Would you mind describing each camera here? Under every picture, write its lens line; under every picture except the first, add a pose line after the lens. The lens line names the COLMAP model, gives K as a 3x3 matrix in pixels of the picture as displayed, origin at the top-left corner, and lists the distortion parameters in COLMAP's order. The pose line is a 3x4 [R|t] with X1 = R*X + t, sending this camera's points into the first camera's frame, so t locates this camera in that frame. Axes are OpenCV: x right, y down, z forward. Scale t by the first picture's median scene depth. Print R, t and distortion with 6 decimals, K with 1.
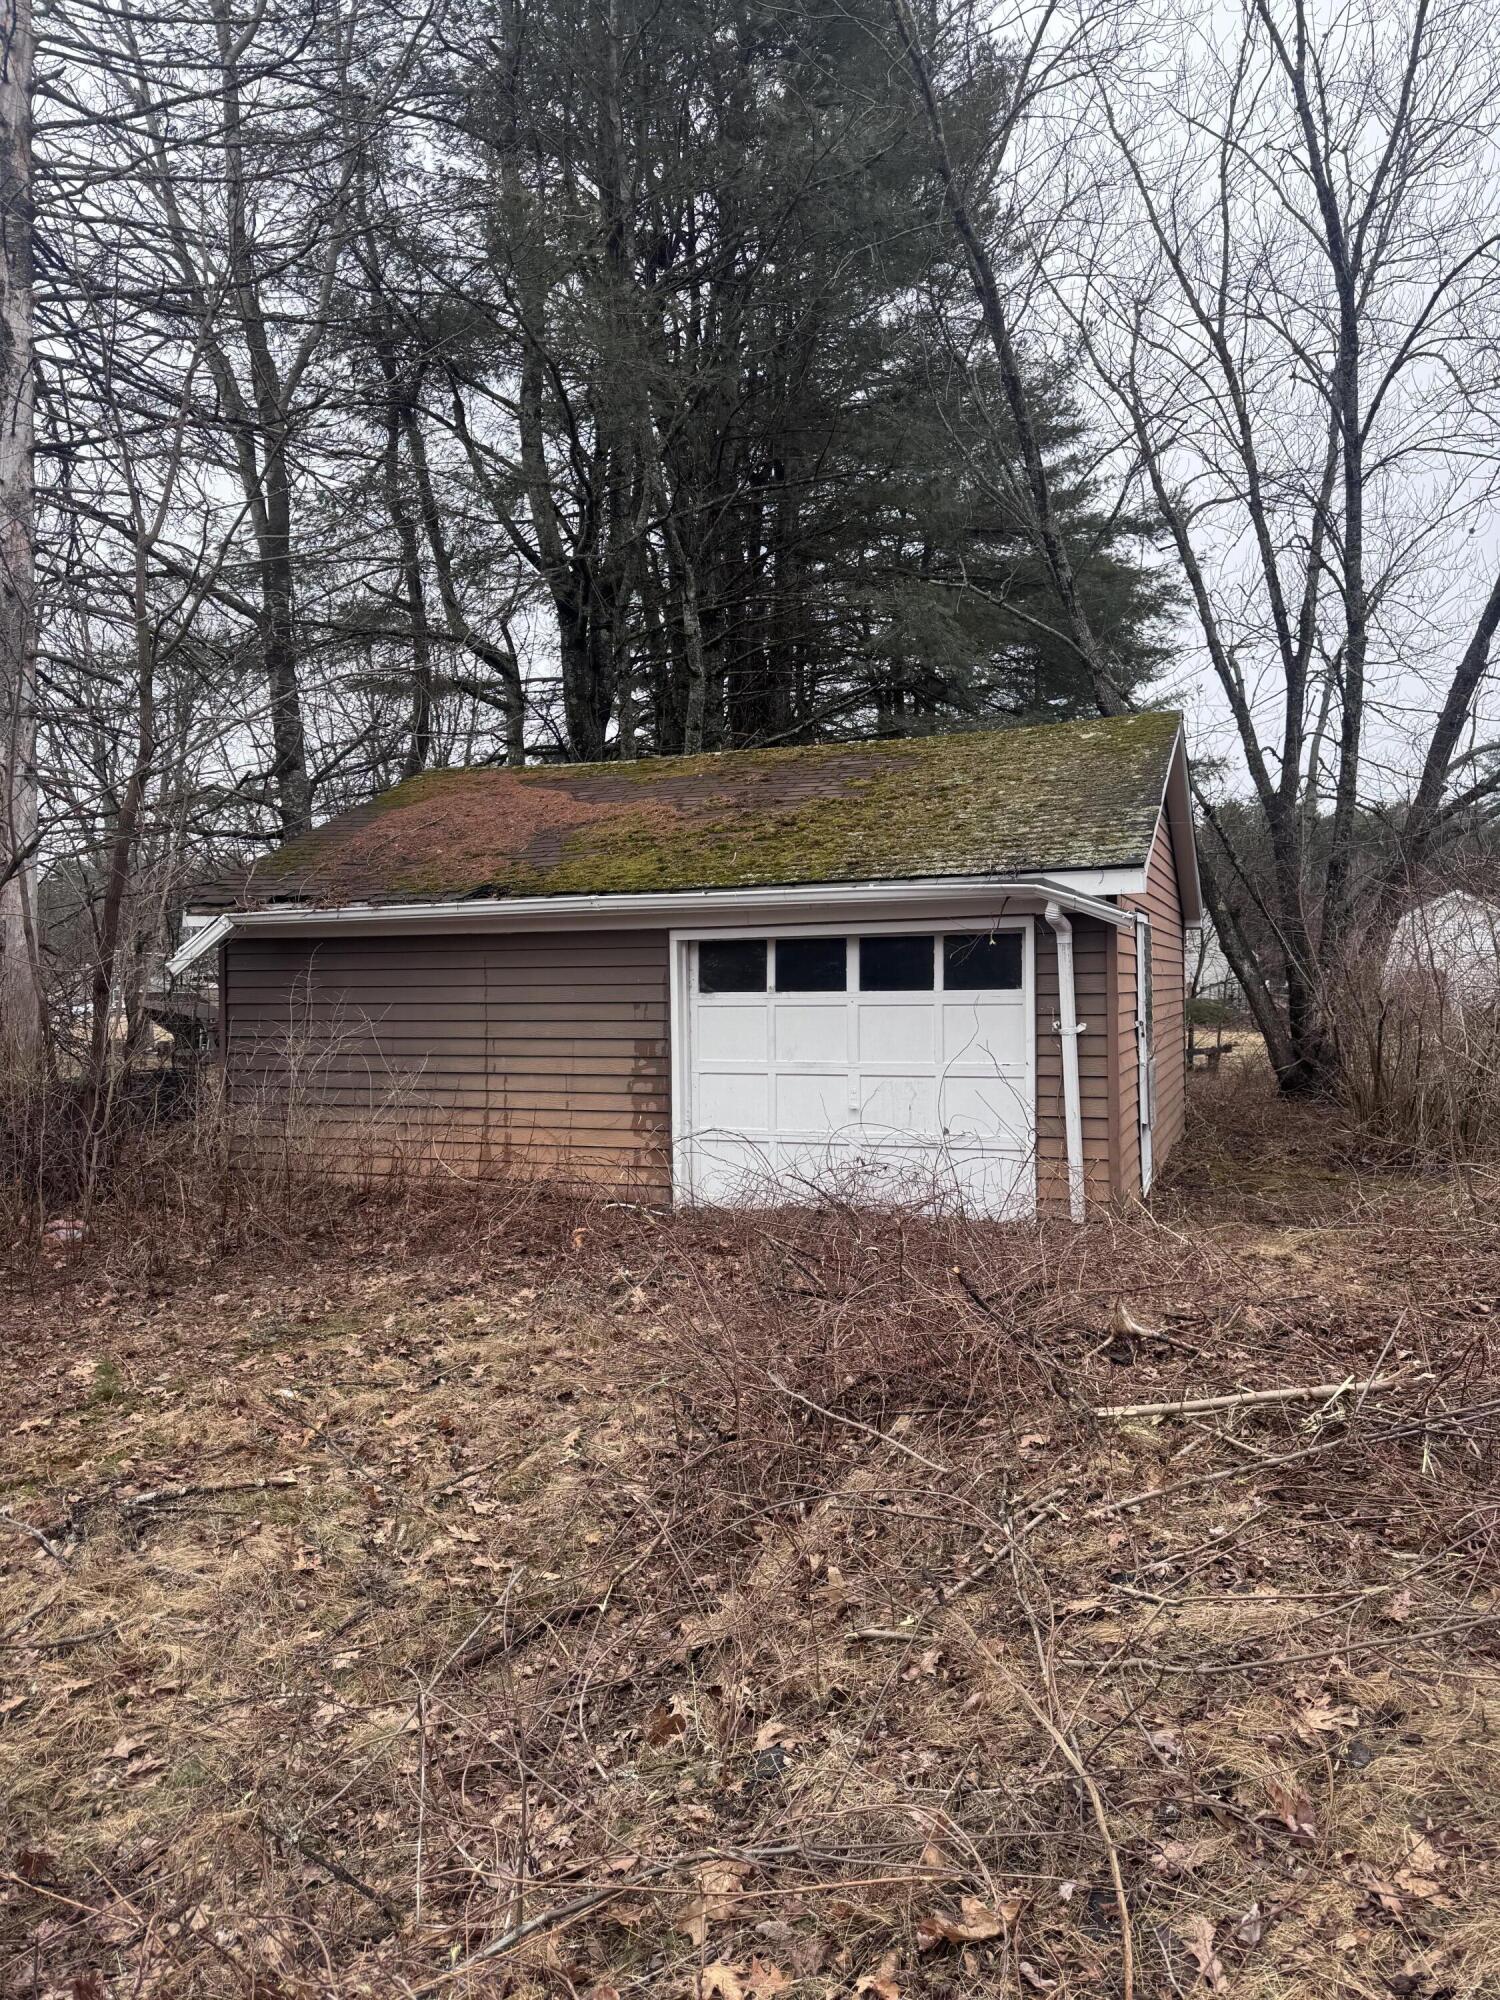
lens RADIAL K [[1415.5, 0, 761.2], [0, 1415.5, 1000.5], [0, 0, 1]] dist [0.056640, -0.041131]
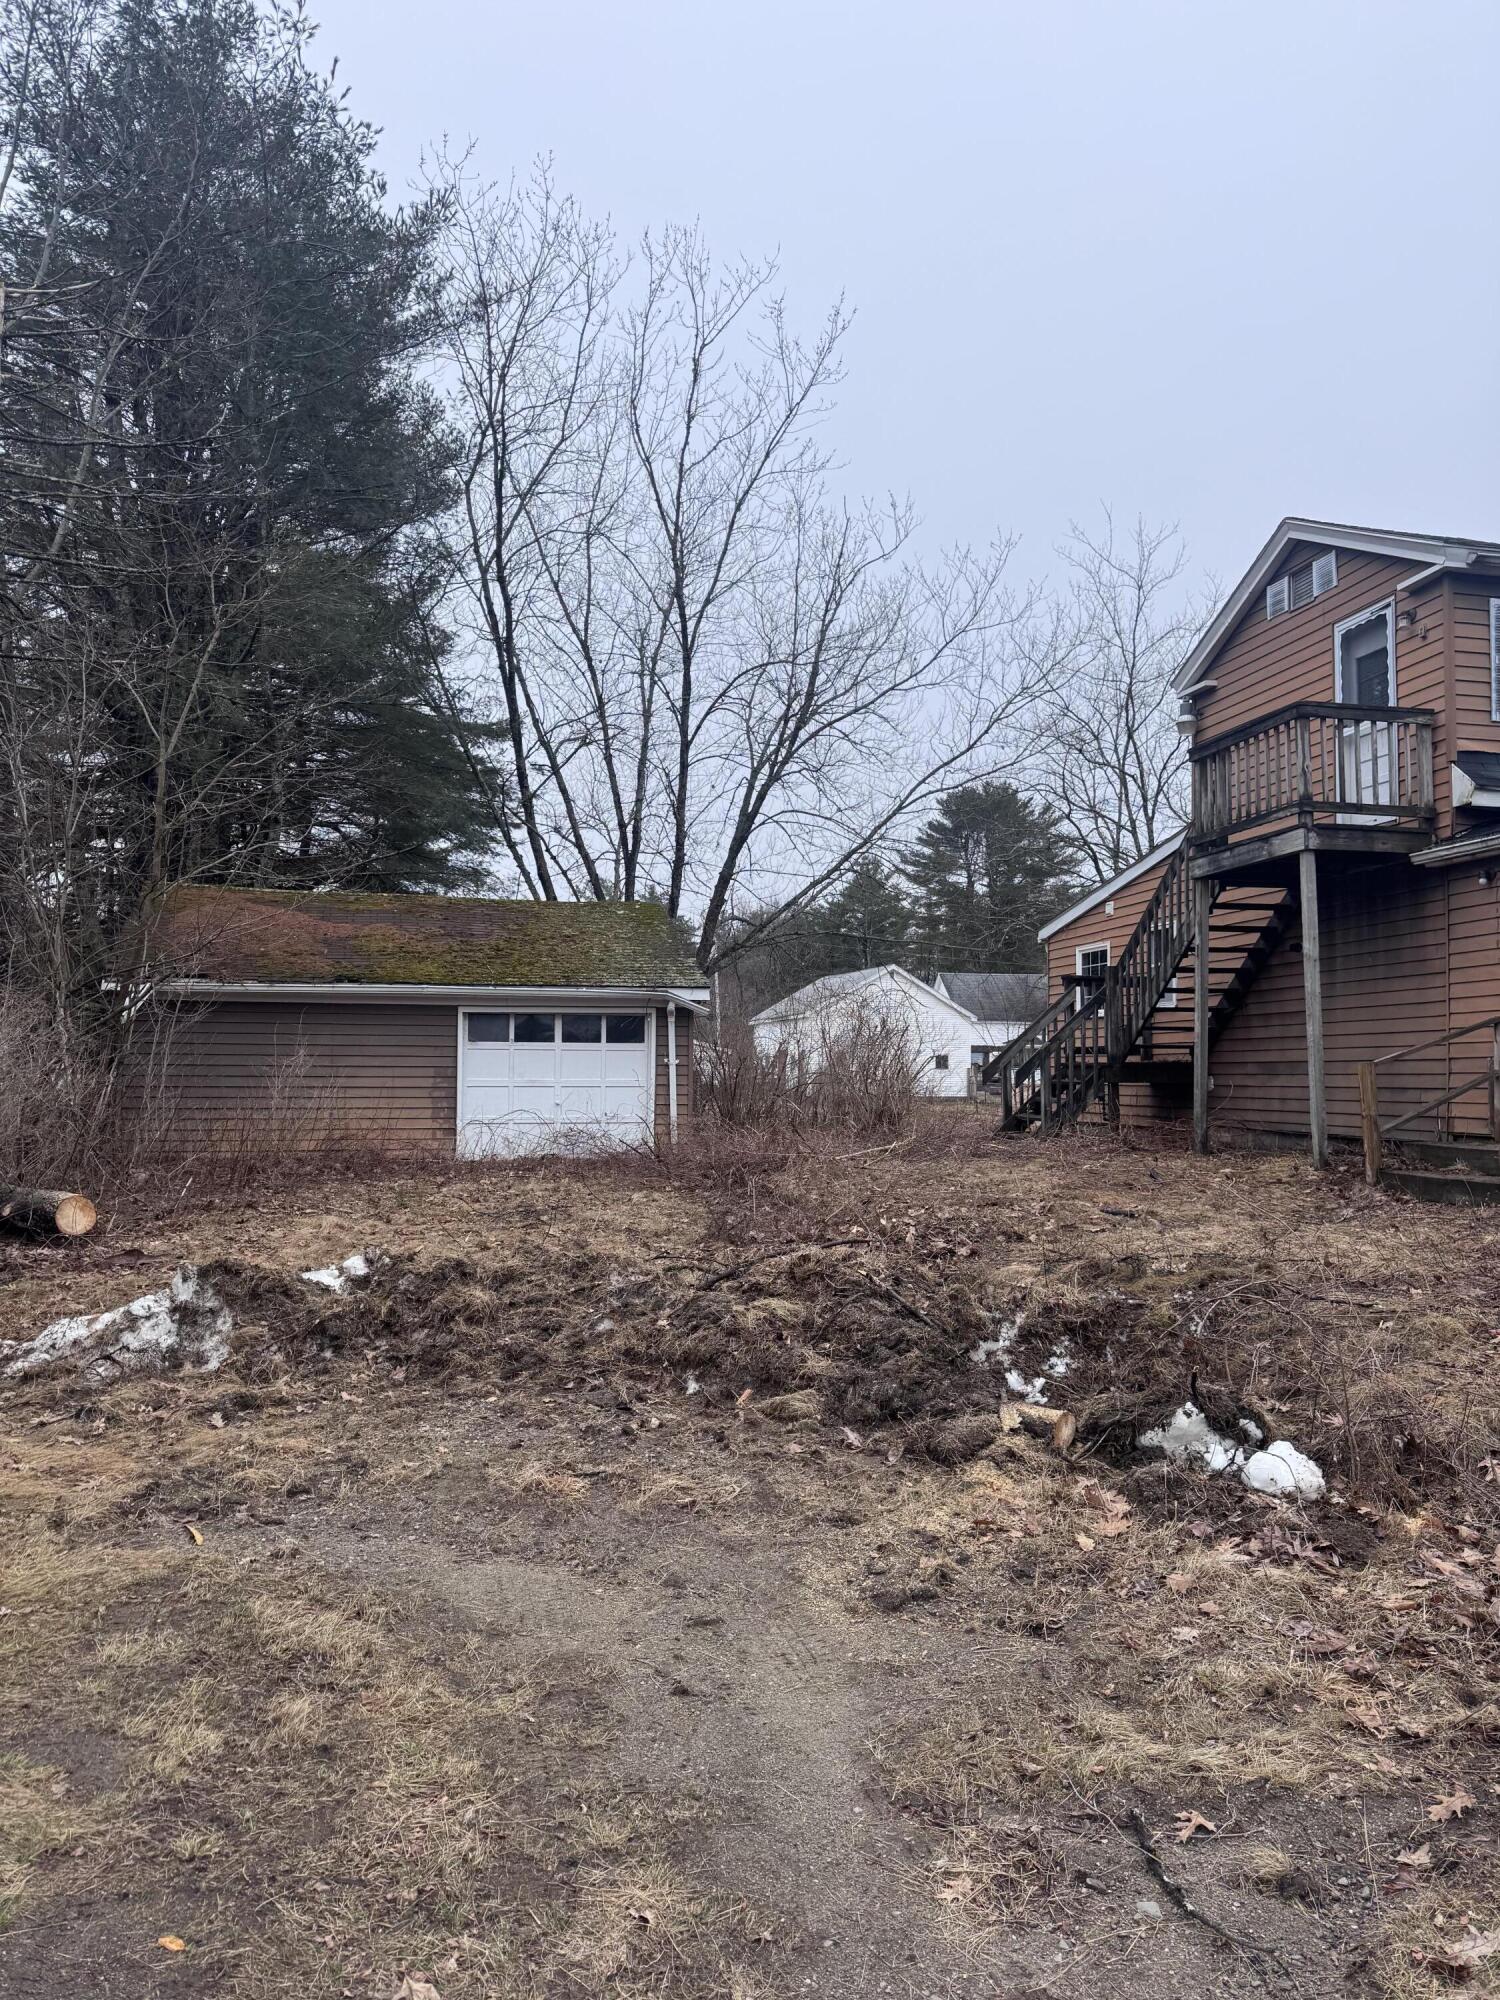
lens RADIAL K [[1439.8, 0, 754.9], [0, 1439.8, 969.5], [0, 0, 1]] dist [0.065802, -0.062335]
pose [[0.789952, 0.051650, 0.610989, -0.892083], [-0.012746, 0.997614, -0.067855, 0.023589], [-0.613036, 0.045814, 0.788726, -0.681911]]
